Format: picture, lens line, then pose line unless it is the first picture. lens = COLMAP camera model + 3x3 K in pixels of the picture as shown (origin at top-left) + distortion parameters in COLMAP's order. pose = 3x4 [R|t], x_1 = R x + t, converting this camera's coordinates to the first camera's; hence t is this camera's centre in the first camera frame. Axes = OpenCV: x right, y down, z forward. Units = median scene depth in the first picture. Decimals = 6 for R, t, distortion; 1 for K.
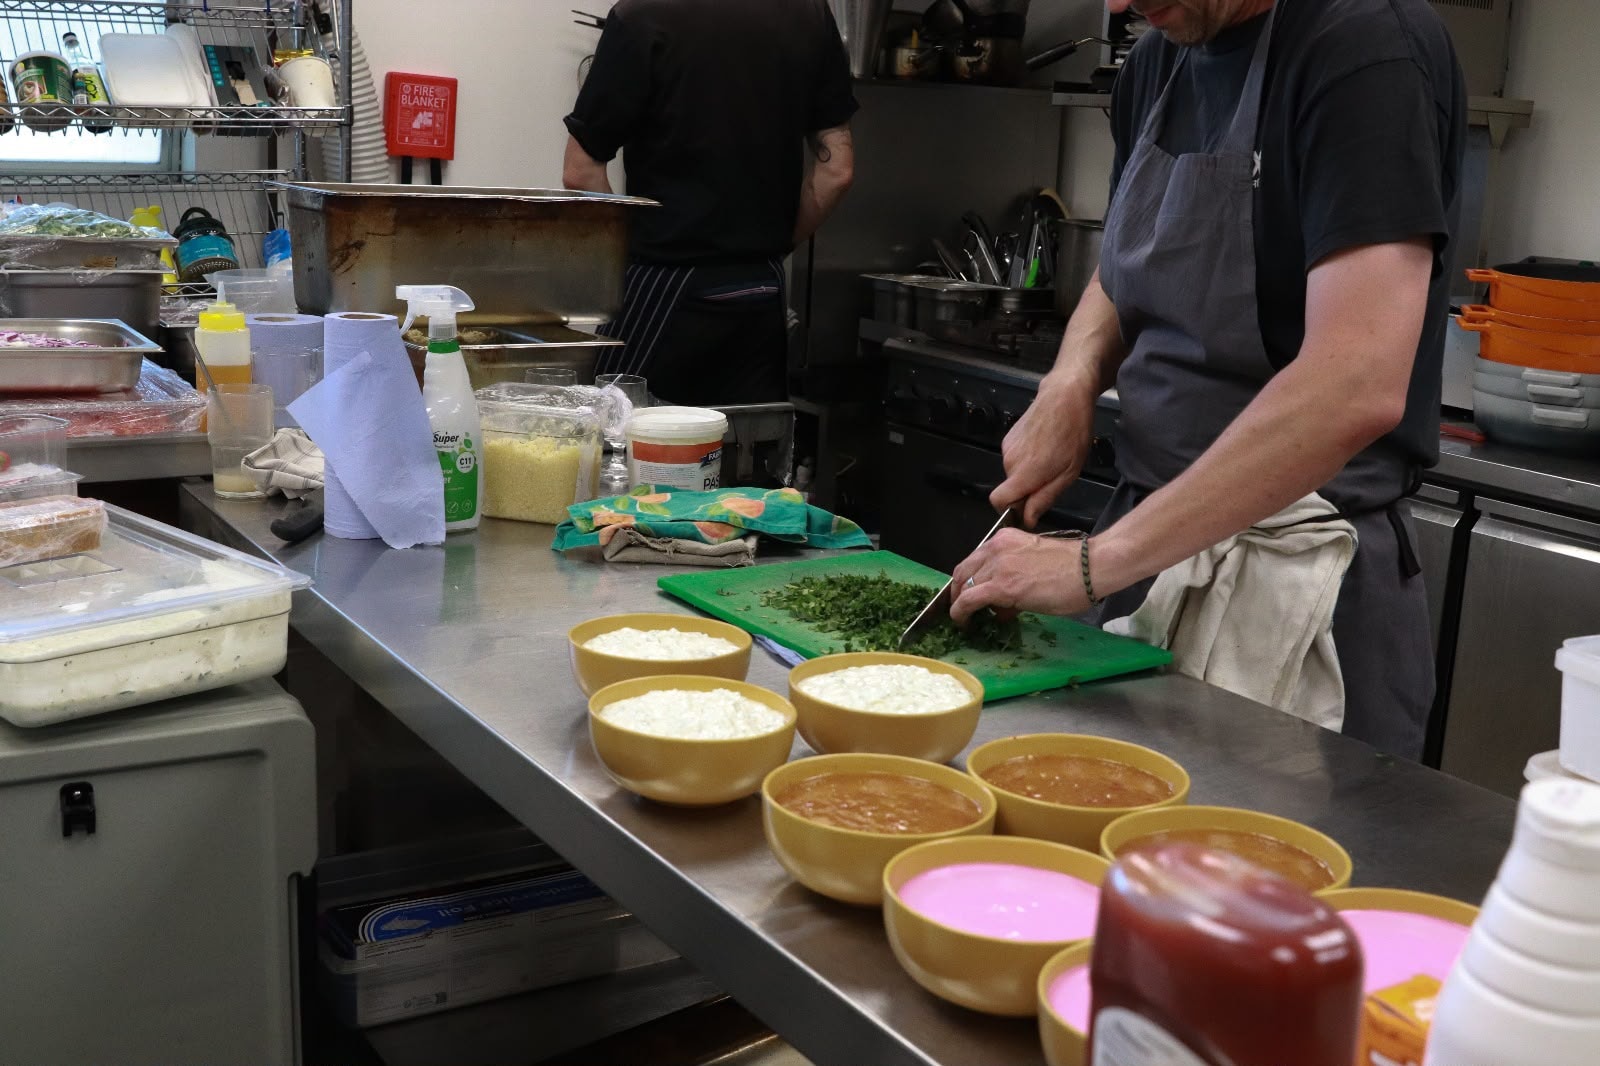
lens RADIAL K [[1897.0, 0, 800.0], [0, 1897.0, 533.0], [0, 0, 1]] dist [-0.067259, 0.044712]
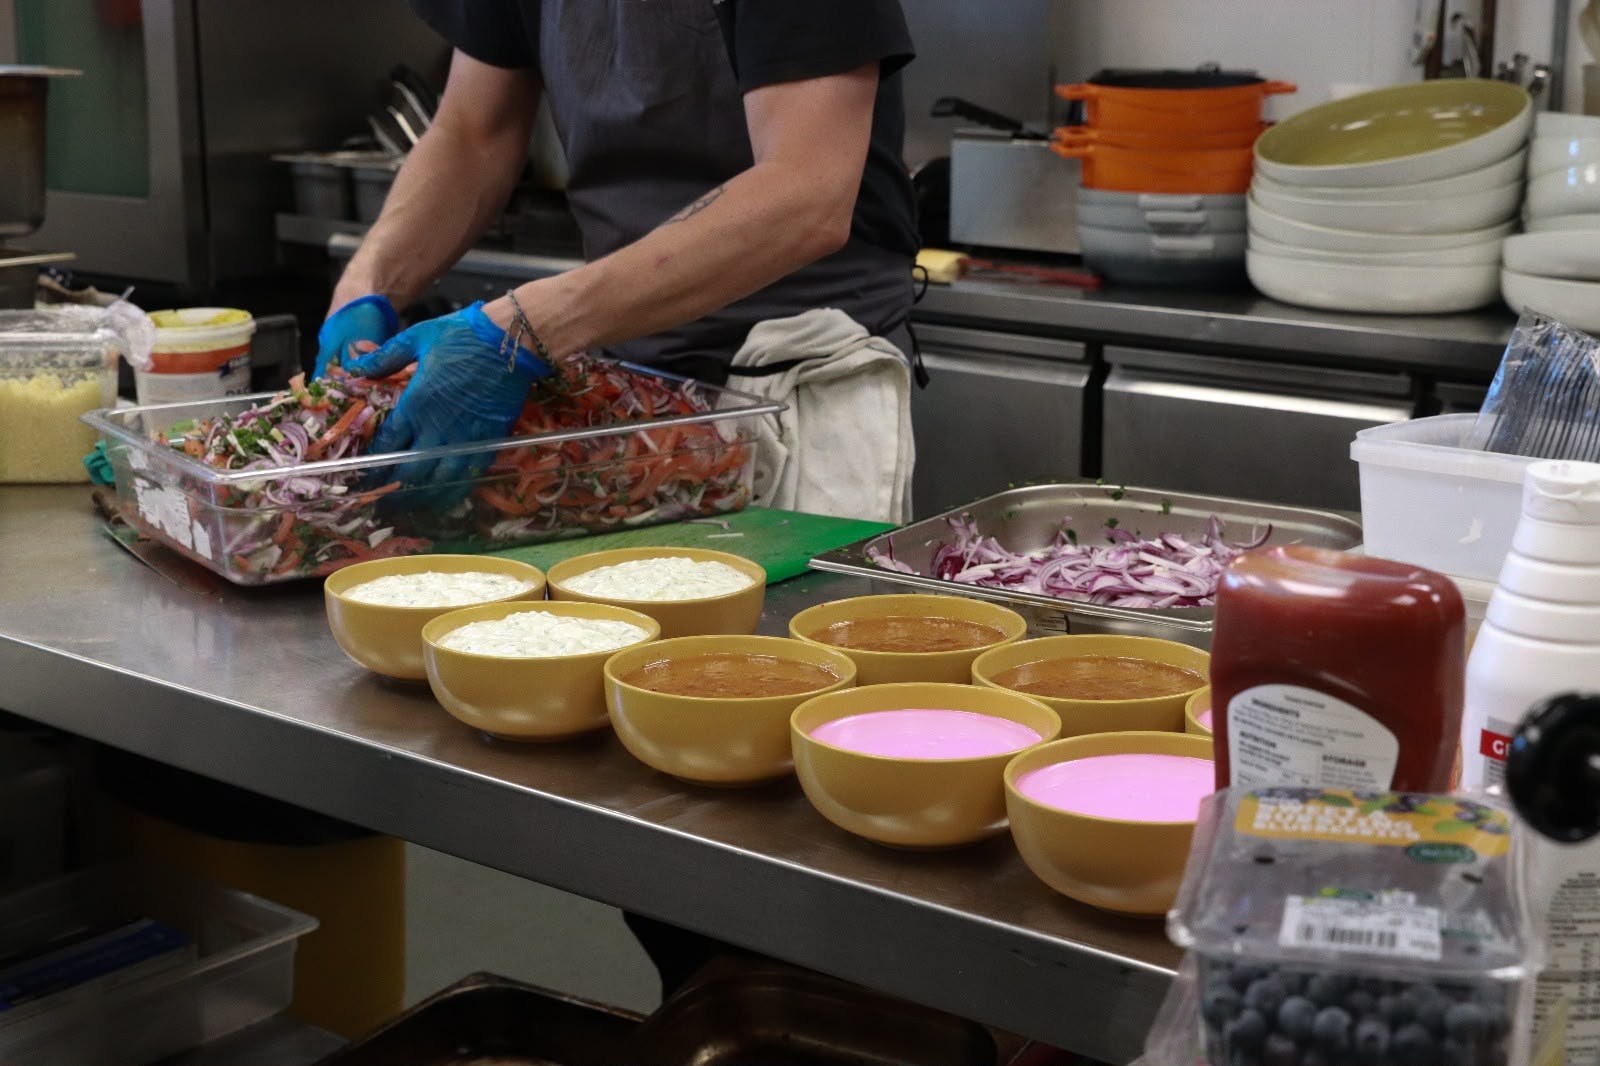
lens RADIAL K [[2699.3, 0, 800.0], [0, 2699.3, 533.0], [0, 0, 1]] dist [0.047874, 0.111252]
pose [[0.945583, -0.116732, 0.303720, -0.158496], [0.116453, 0.993013, 0.019099, 0.025064], [-0.303827, 0.017309, 0.952570, -0.136220]]
